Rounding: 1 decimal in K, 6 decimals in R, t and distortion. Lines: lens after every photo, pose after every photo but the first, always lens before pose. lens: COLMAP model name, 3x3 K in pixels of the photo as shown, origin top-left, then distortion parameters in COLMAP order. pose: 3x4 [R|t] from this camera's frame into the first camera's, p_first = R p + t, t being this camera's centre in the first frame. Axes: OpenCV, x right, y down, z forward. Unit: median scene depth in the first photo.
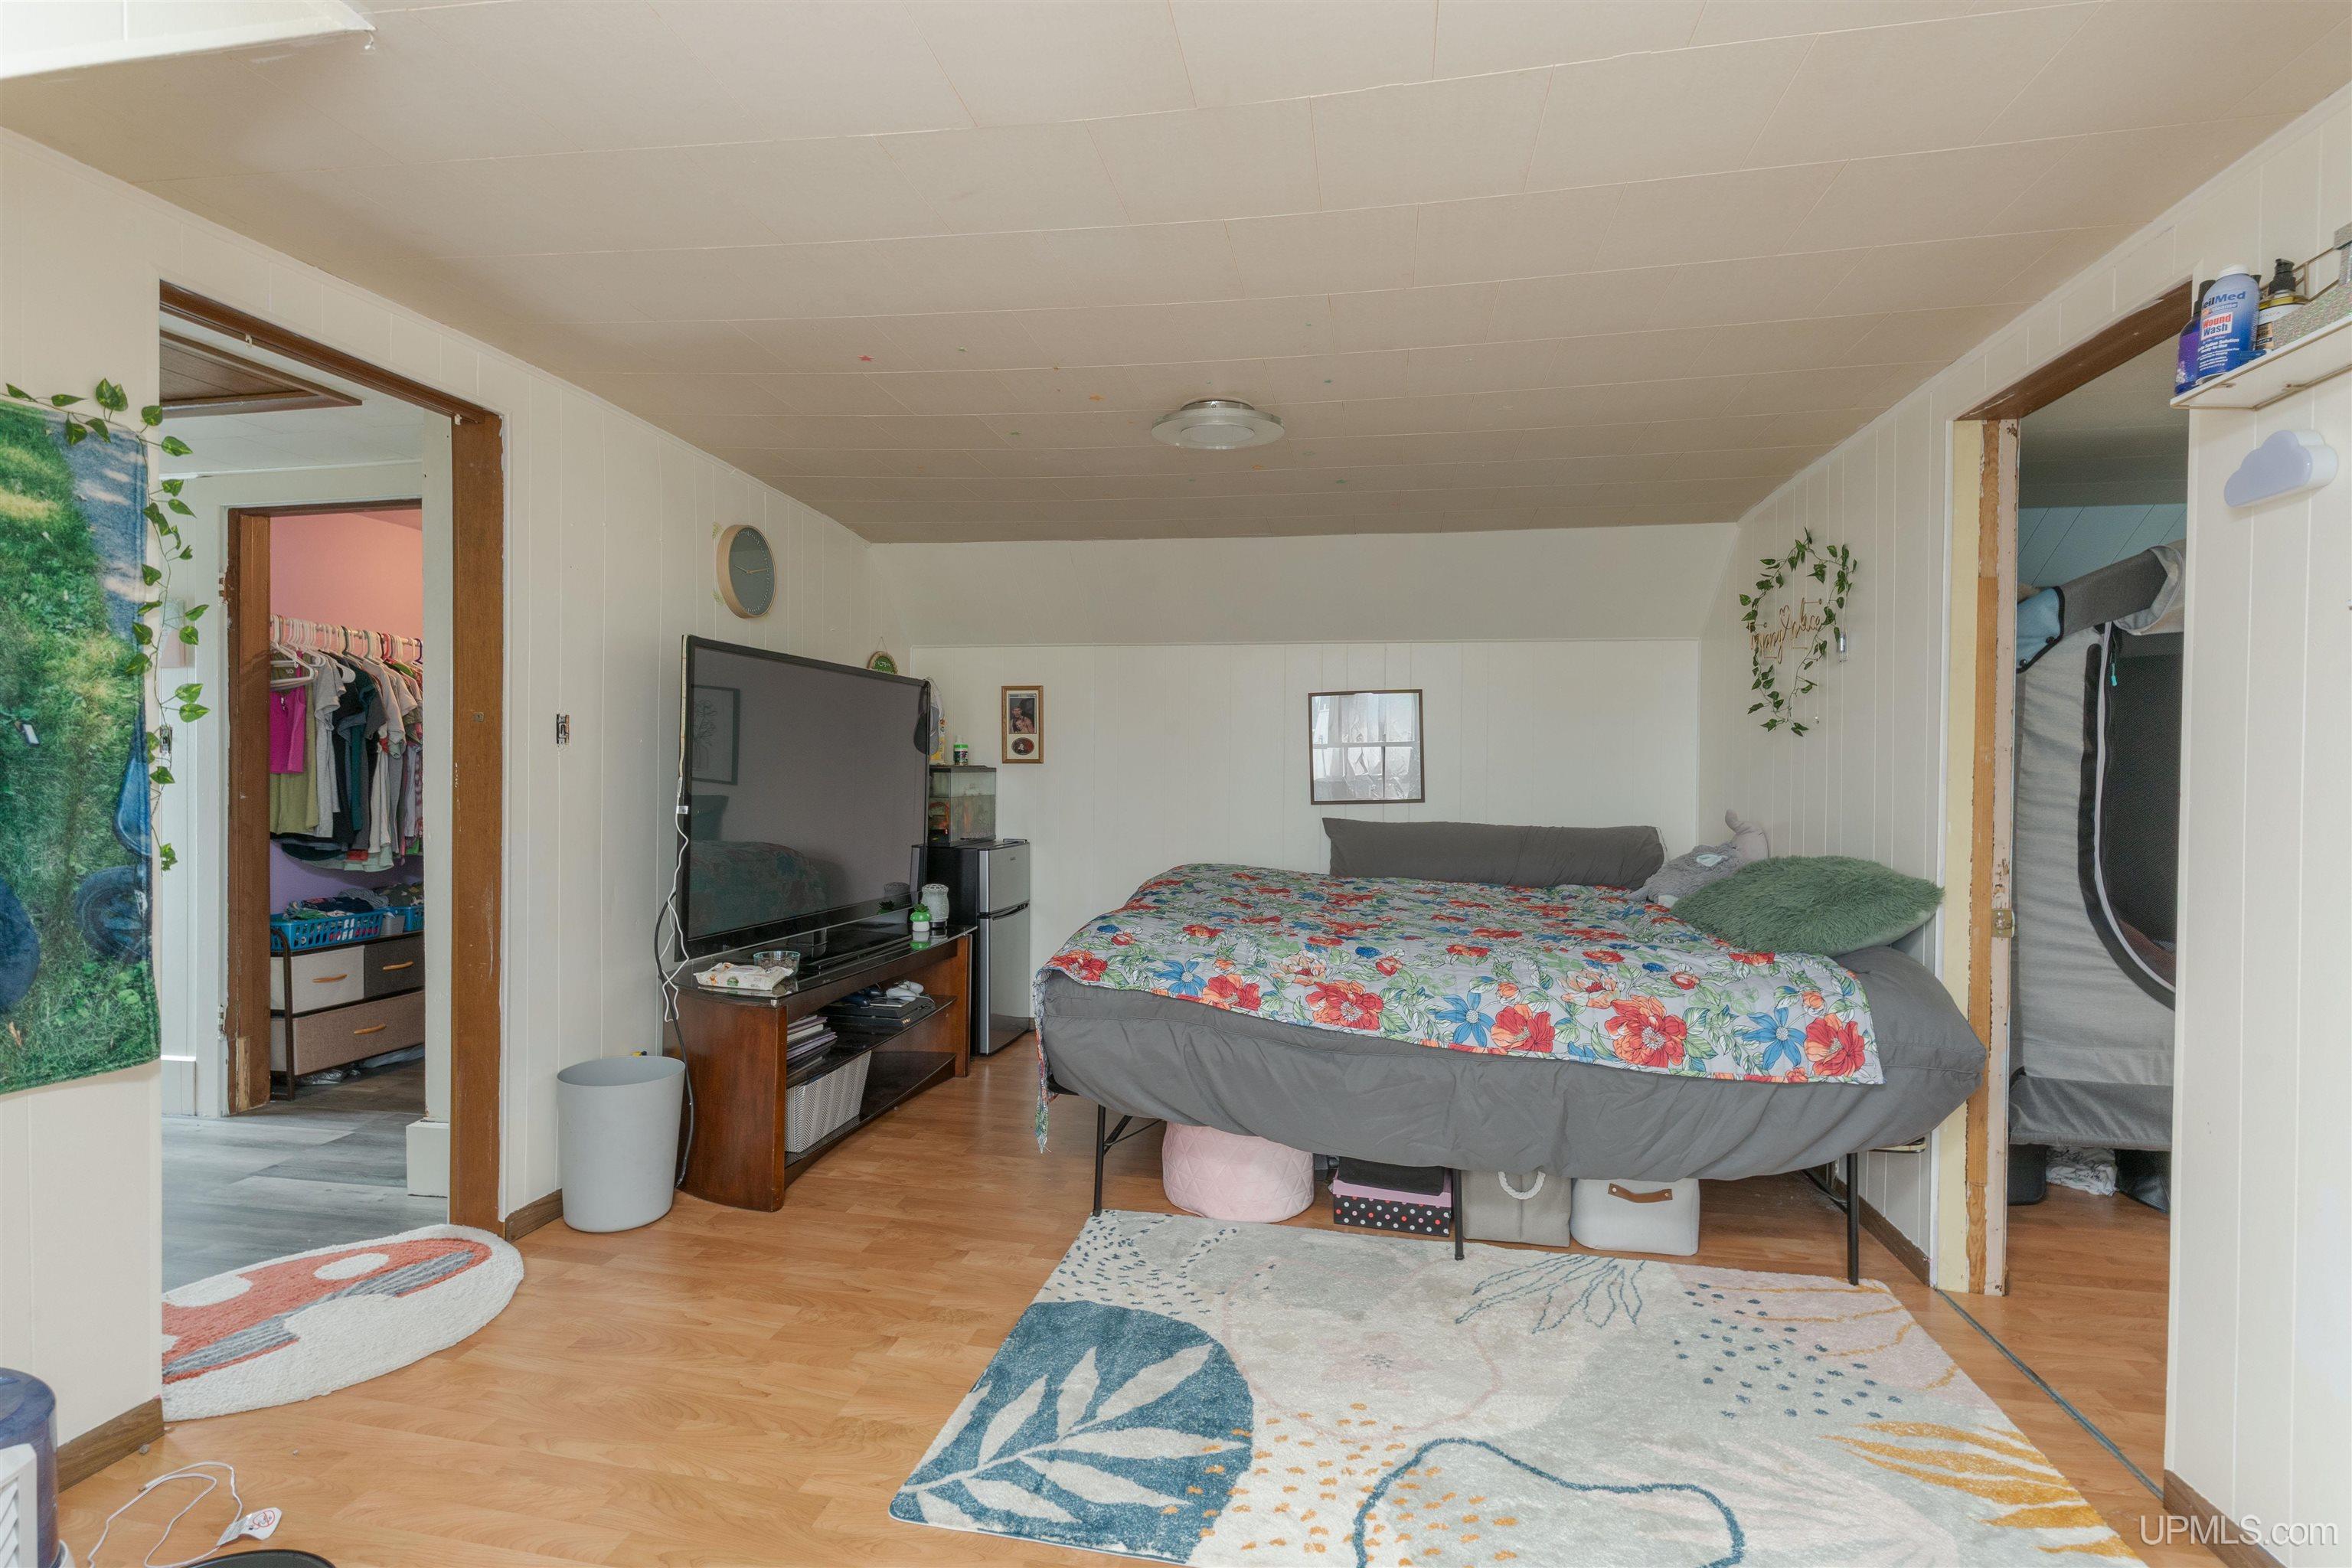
lens RADIAL K [[1128.0, 0, 1176.0], [0, 1128.0, 784.0], [0, 0, 1]] dist [0.000443, 0.000107]
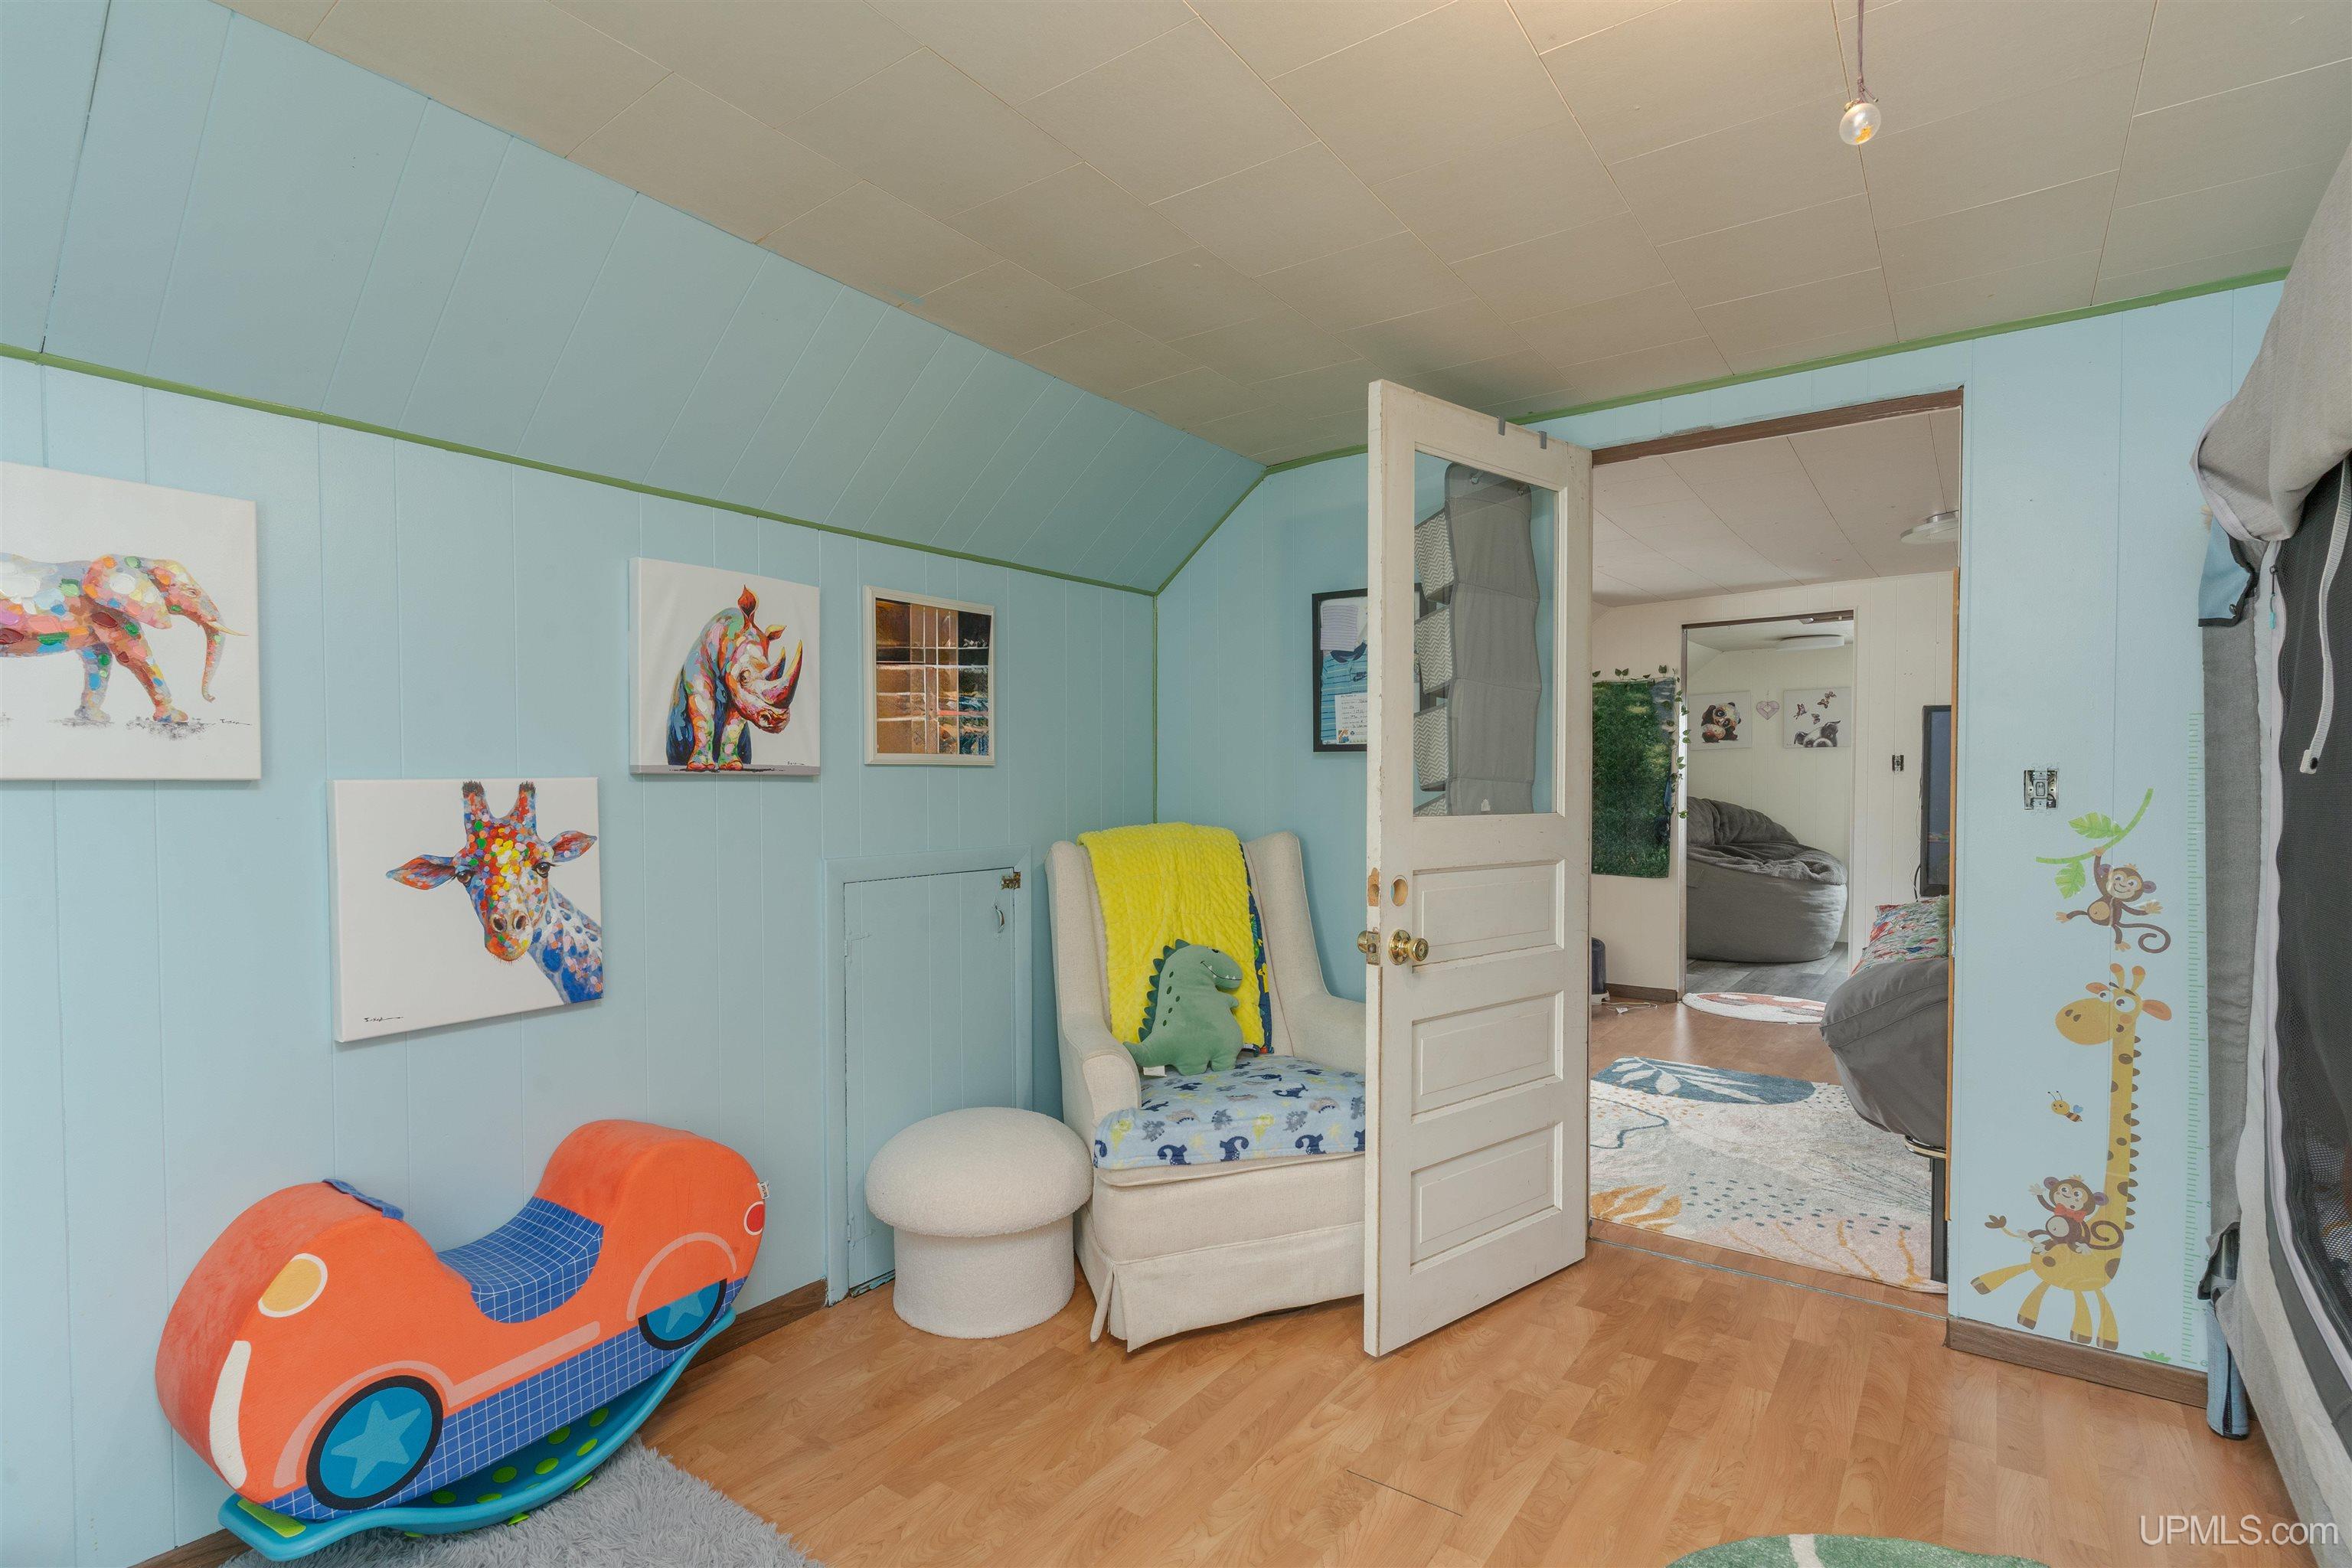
lens RADIAL K [[1128.0, 0, 1176.0], [0, 1128.0, 784.0], [0, 0, 1]] dist [0.000443, 0.000107]
pose [[-0.429583, 0.000588, -0.903027, 2.532798], [-0.015292, 0.999852, 0.007926, -0.019958], [0.902898, 0.017214, -0.429510, 1.112080]]
